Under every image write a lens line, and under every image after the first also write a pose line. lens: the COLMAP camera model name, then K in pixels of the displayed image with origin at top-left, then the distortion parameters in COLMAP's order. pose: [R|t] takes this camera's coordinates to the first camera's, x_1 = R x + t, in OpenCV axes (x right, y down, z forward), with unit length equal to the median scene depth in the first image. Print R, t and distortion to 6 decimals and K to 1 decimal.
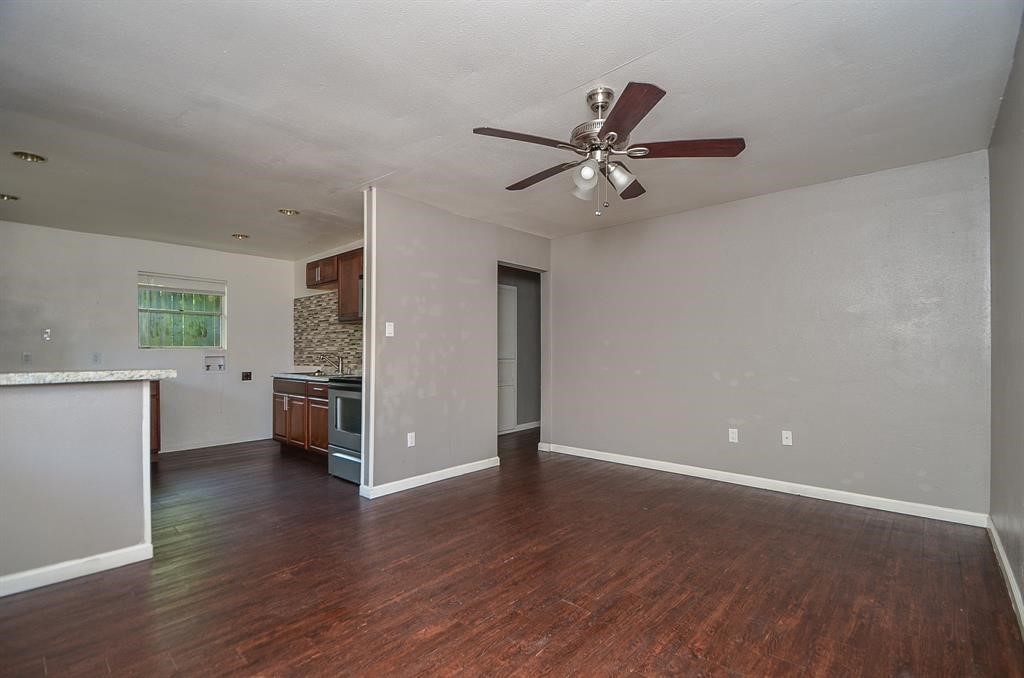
lens RADIAL K [[459.1, 0, 509.3], [0, 459.1, 351.4], [0, 0, 1]] dist [0.021058, -0.020999]
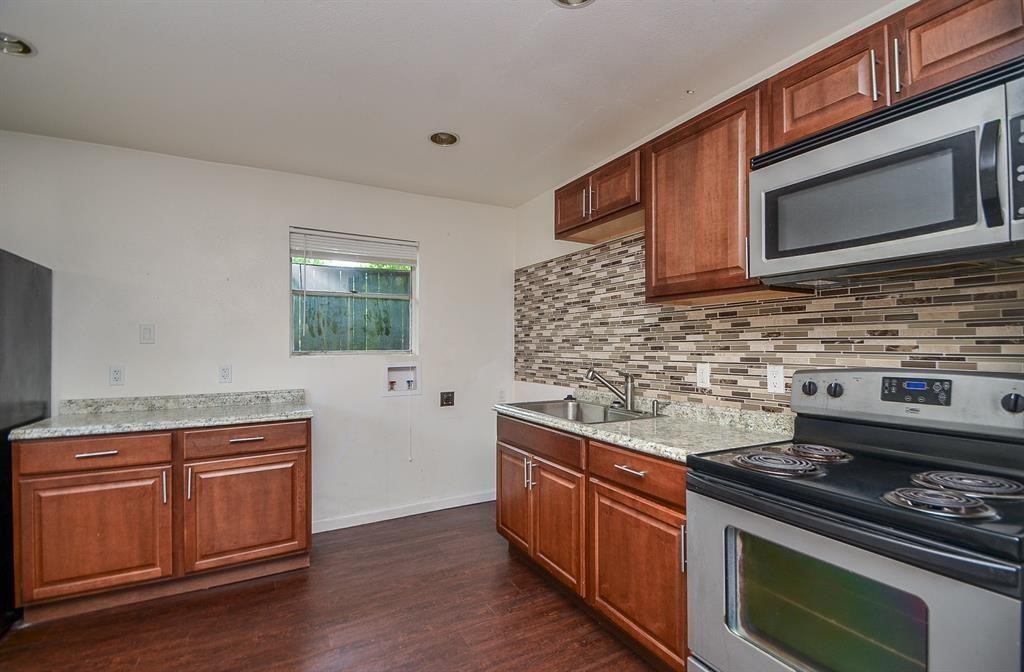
lens RADIAL K [[460.3, 0, 517.3], [0, 460.3, 340.1], [0, 0, 1]] dist [0.013980, -0.016963]
pose [[0.945735, -0.003952, -0.324916, -0.315260], [0.001377, 0.999966, -0.008154, -0.019870], [0.324937, 0.007264, 0.945708, 0.504686]]
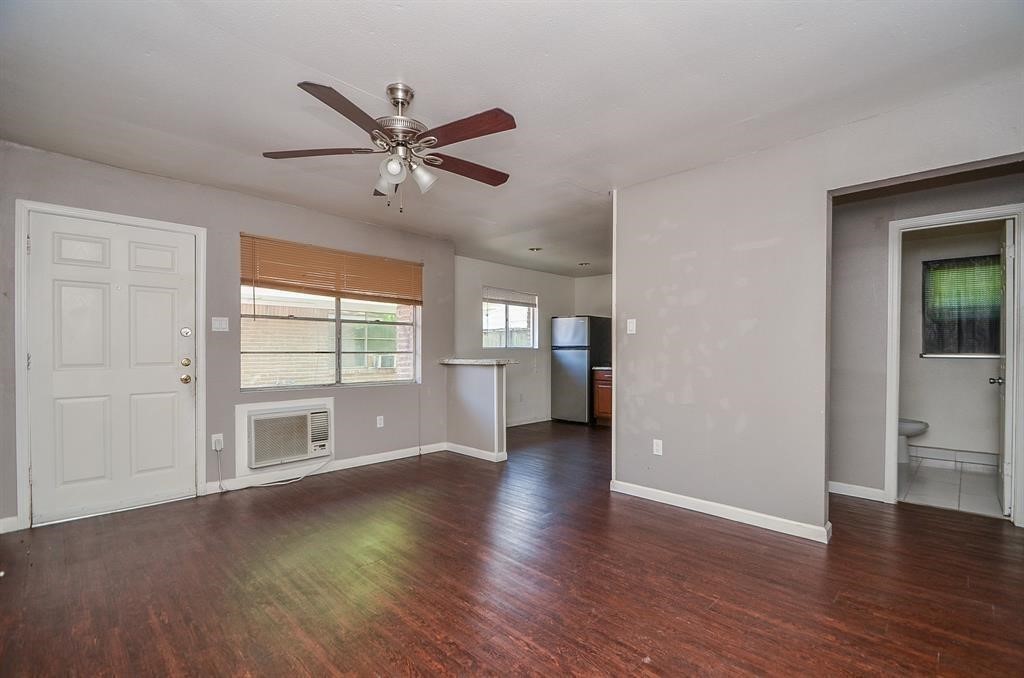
lens RADIAL K [[459.6, 0, 511.2], [0, 459.6, 351.3], [0, 0, 1]] dist [-0.000241, -0.013624]
pose [[-0.042353, 0.002007, -0.999101, 0.499483], [0.001977, 0.999996, 0.001925, 0.002013], [0.999101, -0.001894, -0.042357, 0.544481]]
